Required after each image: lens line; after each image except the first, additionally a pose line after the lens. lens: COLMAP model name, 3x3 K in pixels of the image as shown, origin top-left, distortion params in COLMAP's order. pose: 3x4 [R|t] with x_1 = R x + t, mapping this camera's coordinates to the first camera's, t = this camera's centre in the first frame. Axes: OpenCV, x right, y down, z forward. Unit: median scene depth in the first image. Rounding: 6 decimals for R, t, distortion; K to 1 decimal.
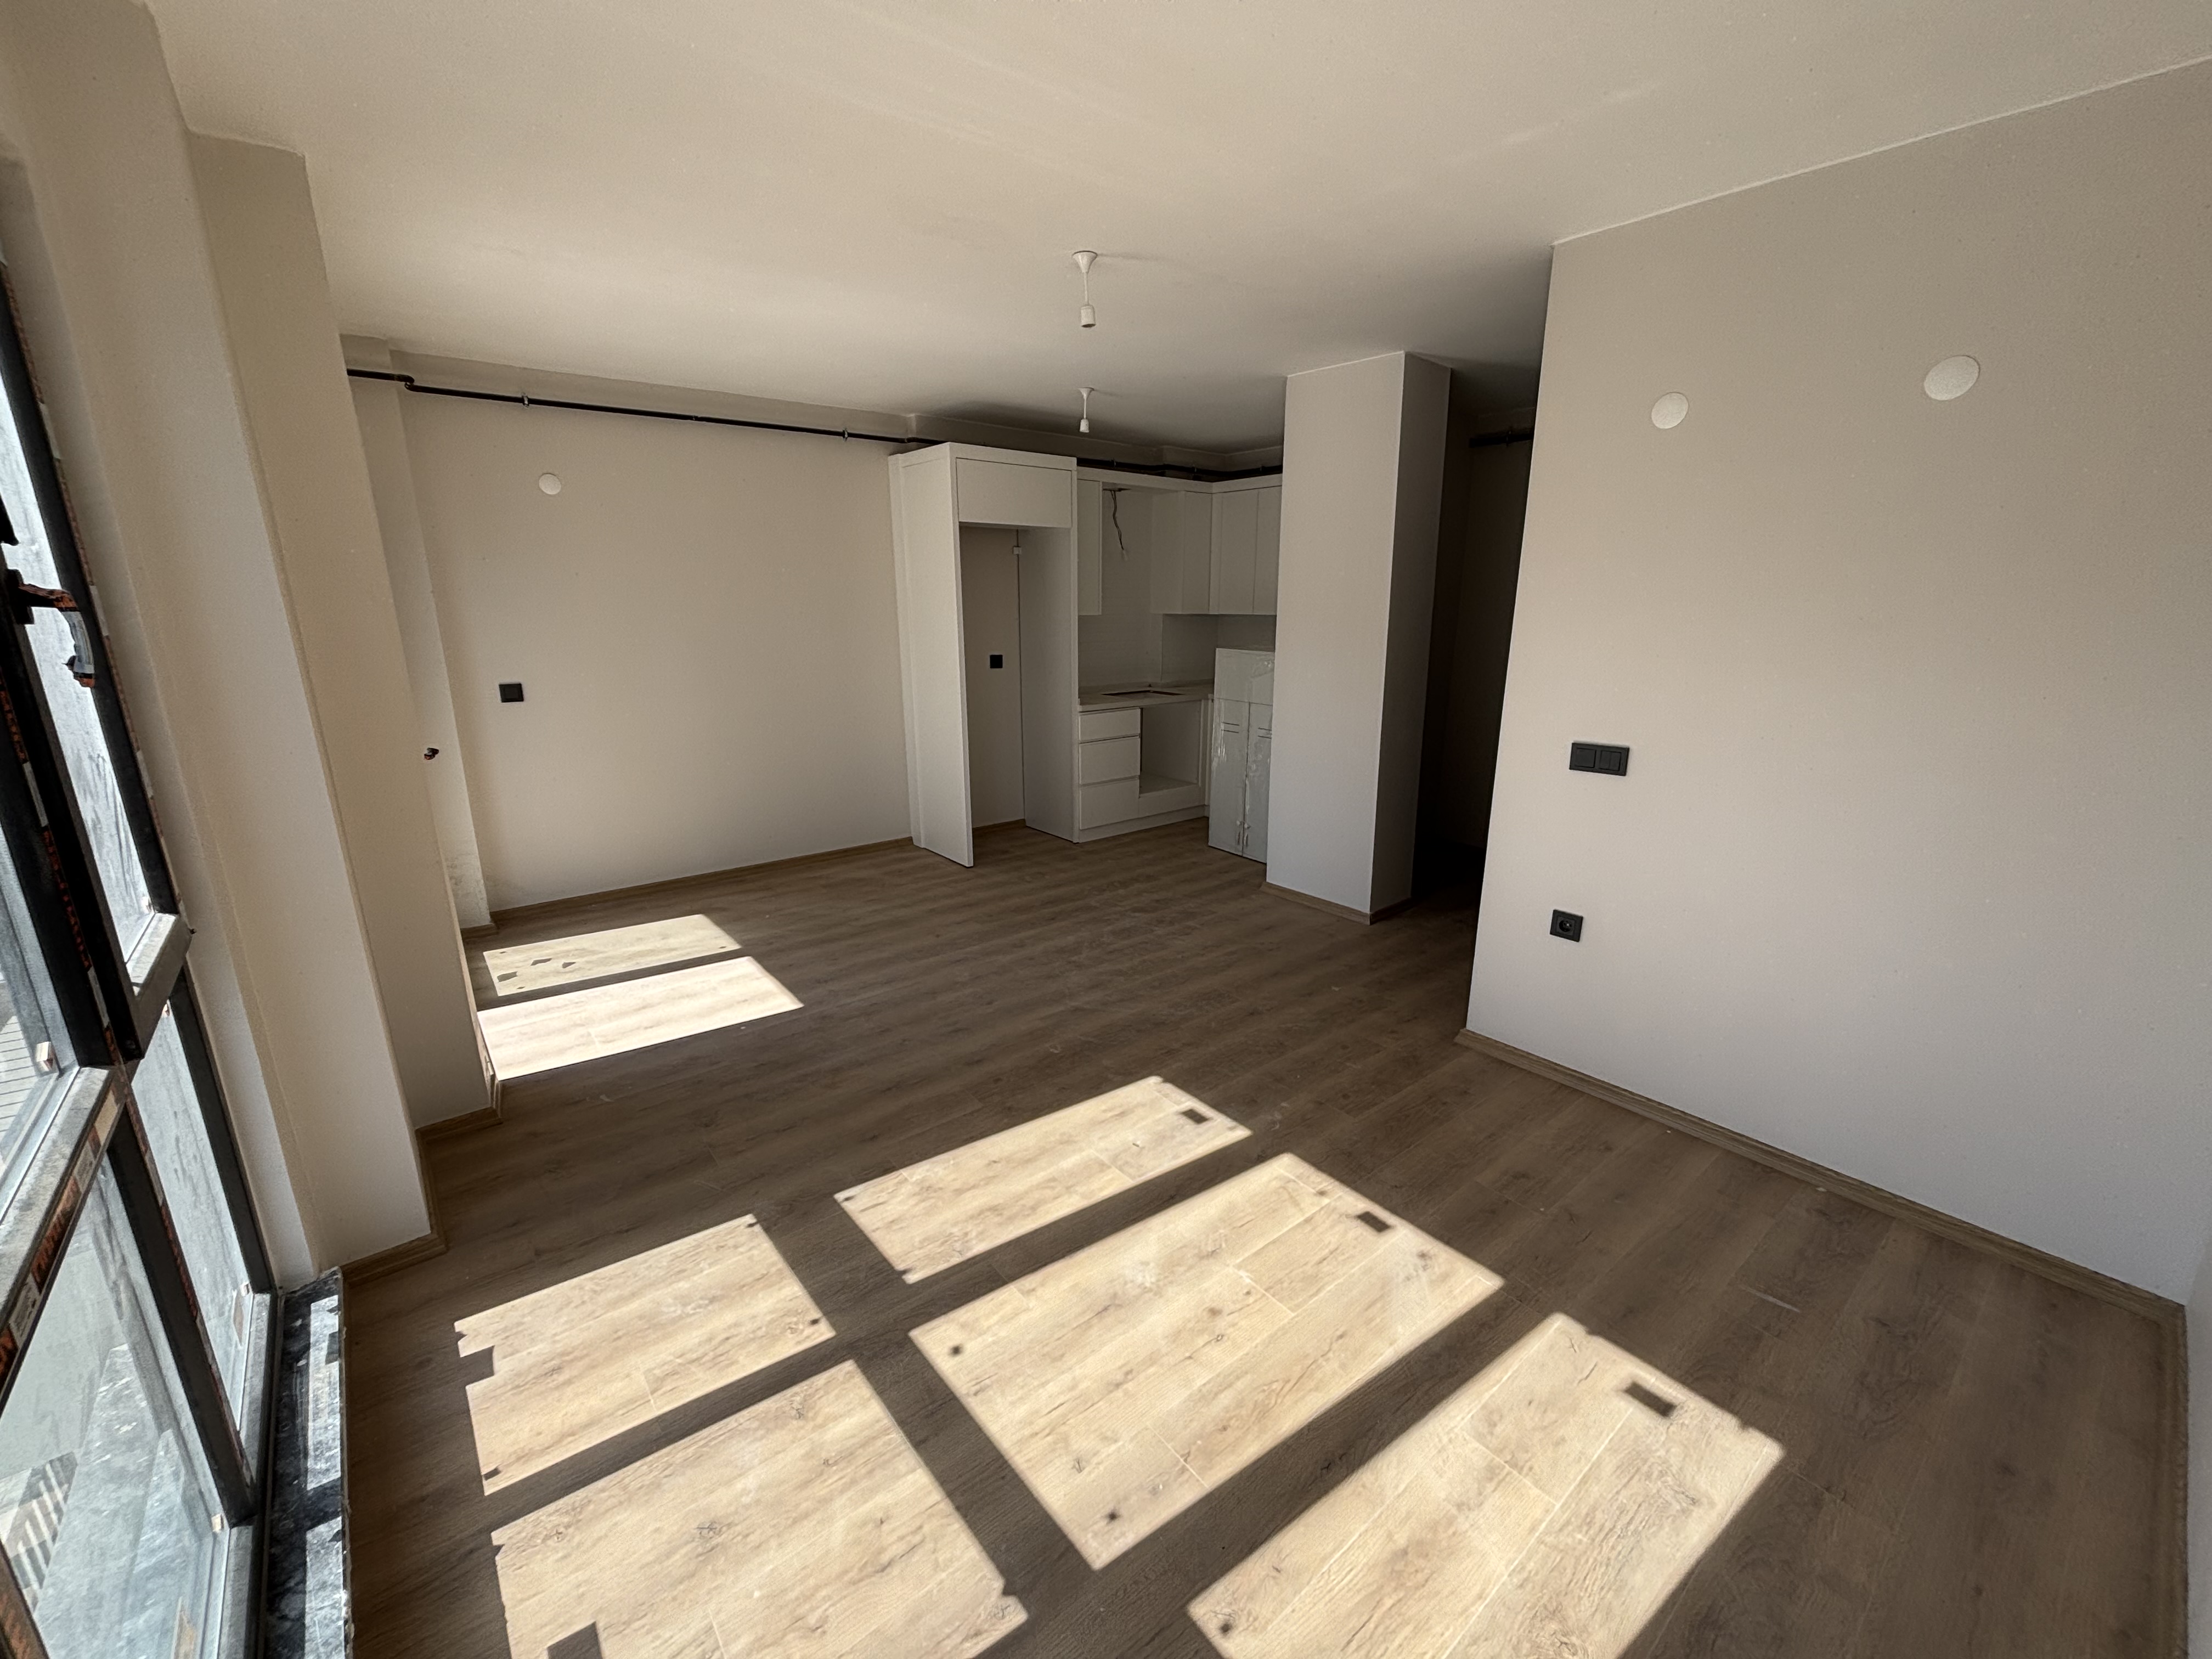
lens RADIAL K [[874.8, 0, 1102.1], [0, 874.8, 816.8], [0, 0, 1]] dist [0.006357, 0.000966]
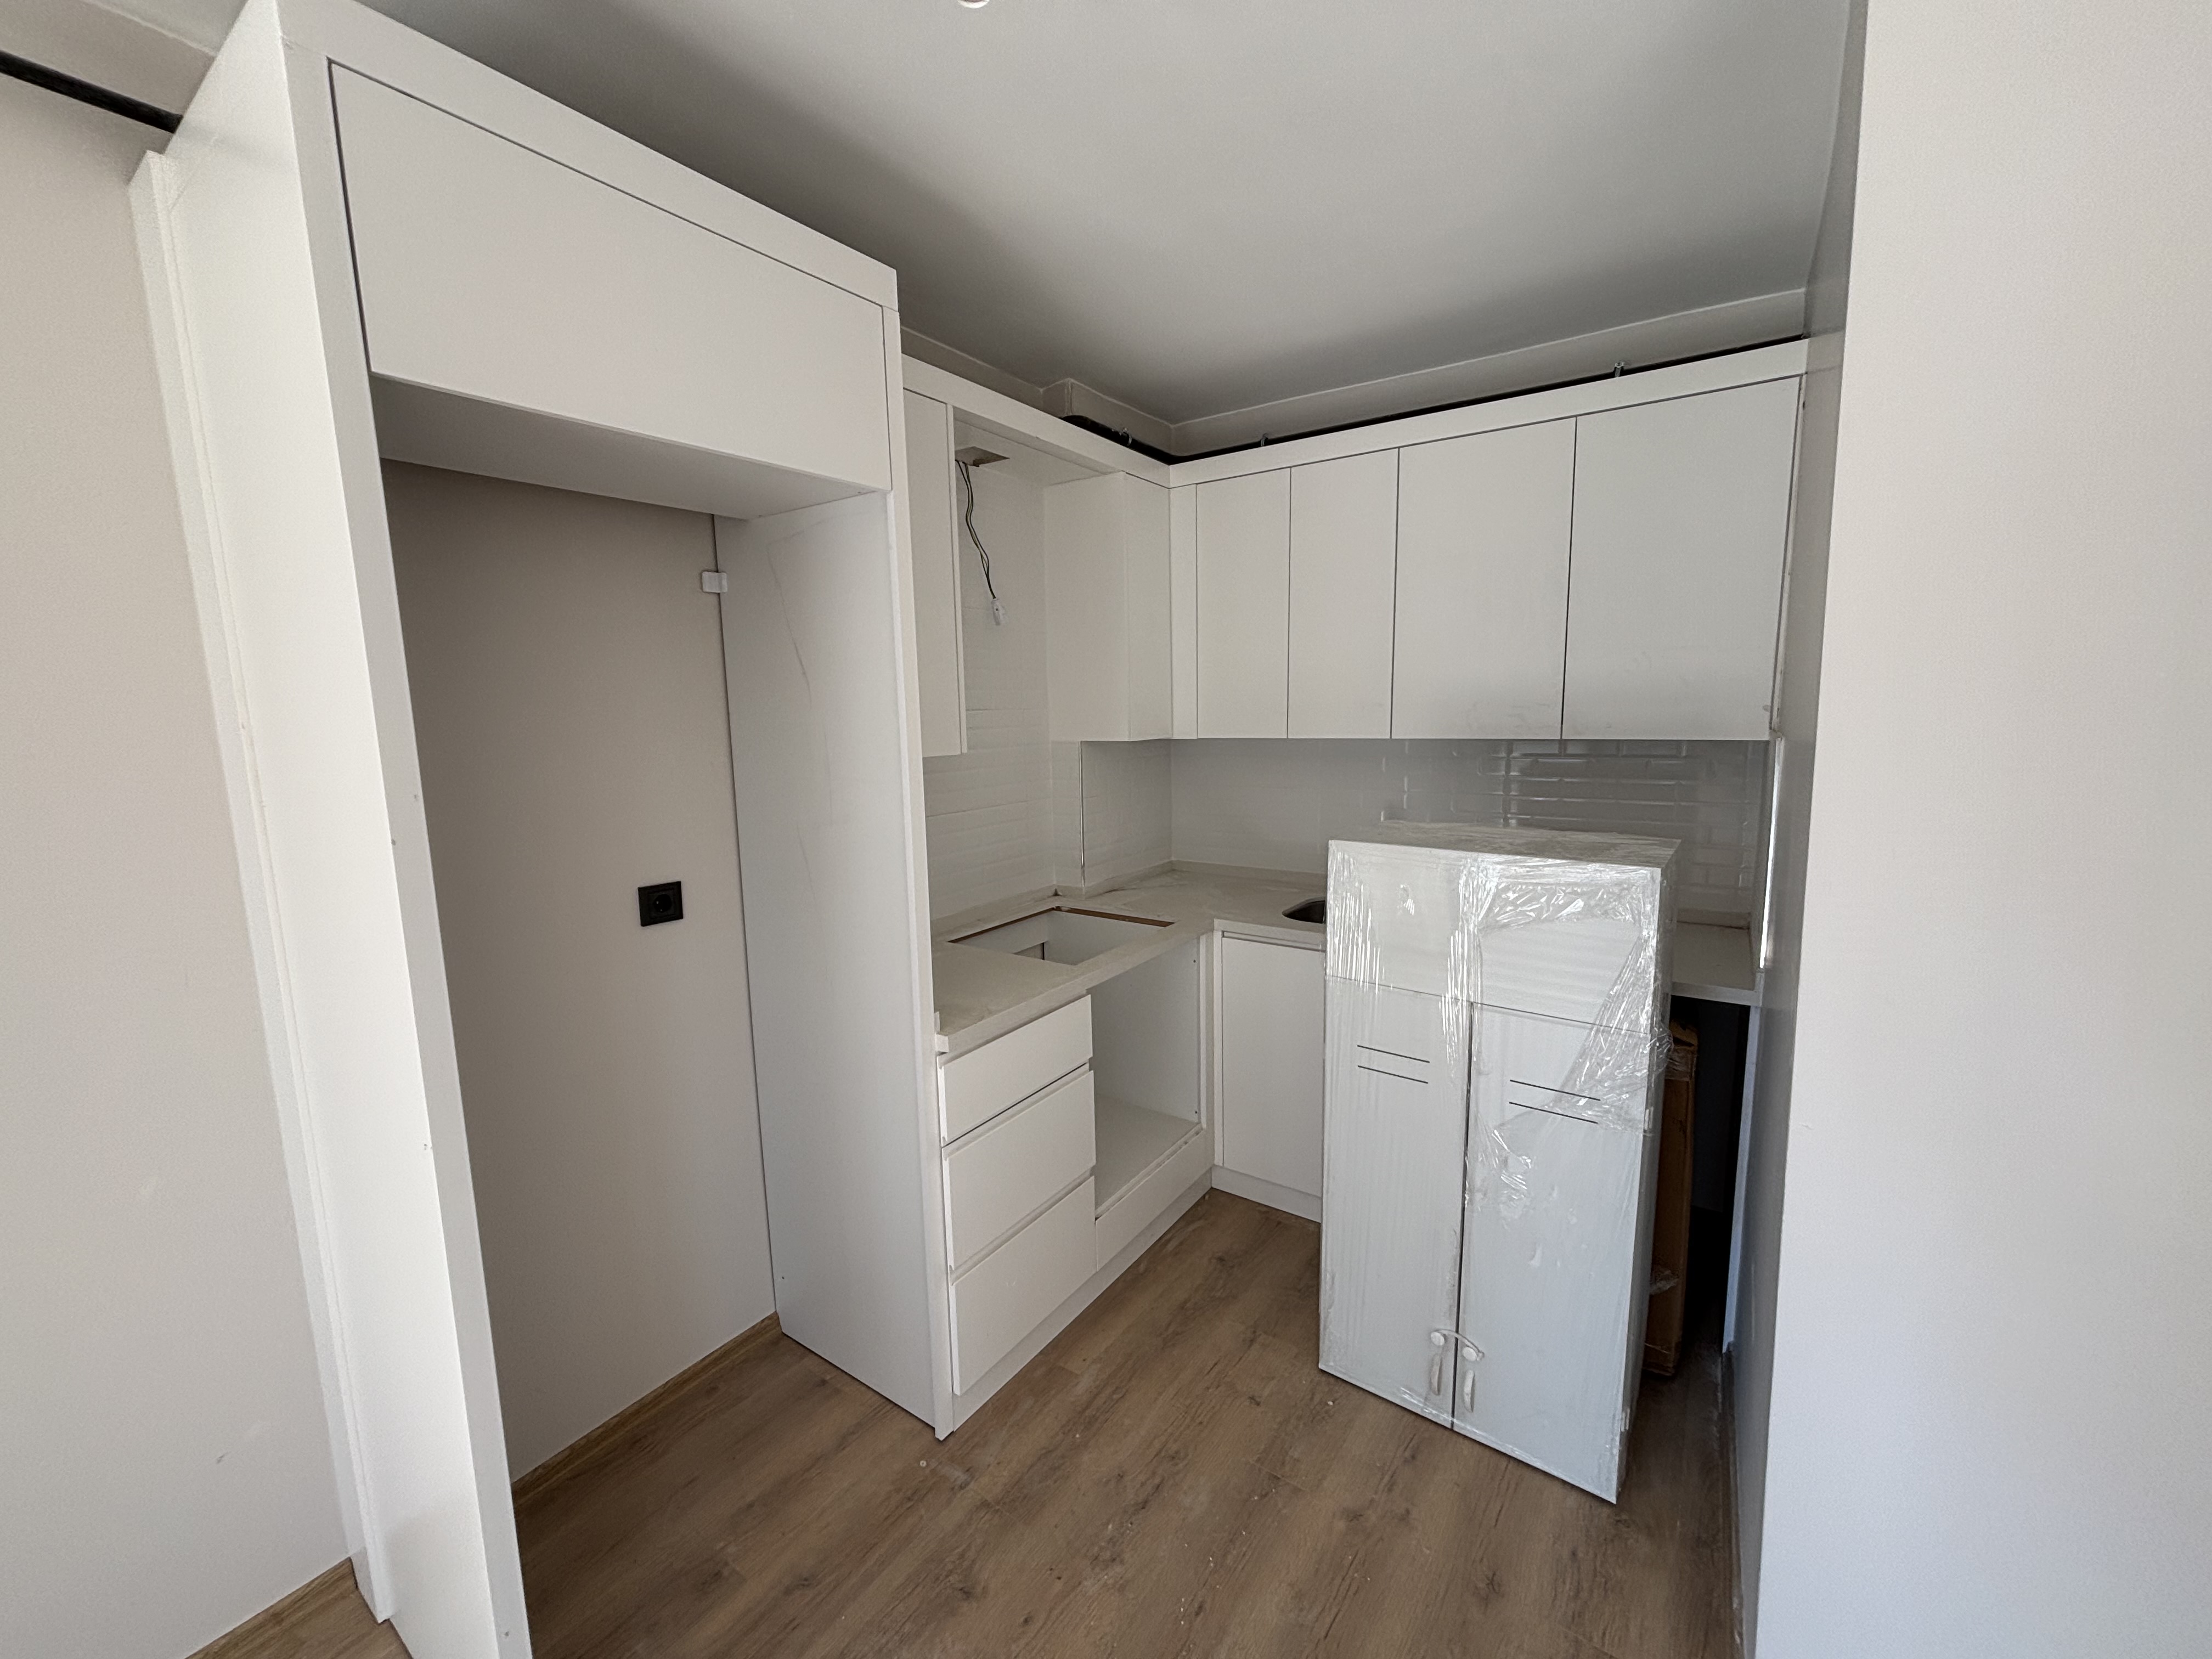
lens RADIAL K [[874.8, 0, 1111.7], [0, 874.8, 827.9], [0, 0, 1]] dist [0.006357, 0.000966]
pose [[0.962720, -0.062194, 0.263252, -0.042837], [0.092000, 0.990475, -0.102443, -0.158352], [-0.254374, 0.122843, 0.959273, 0.643192]]
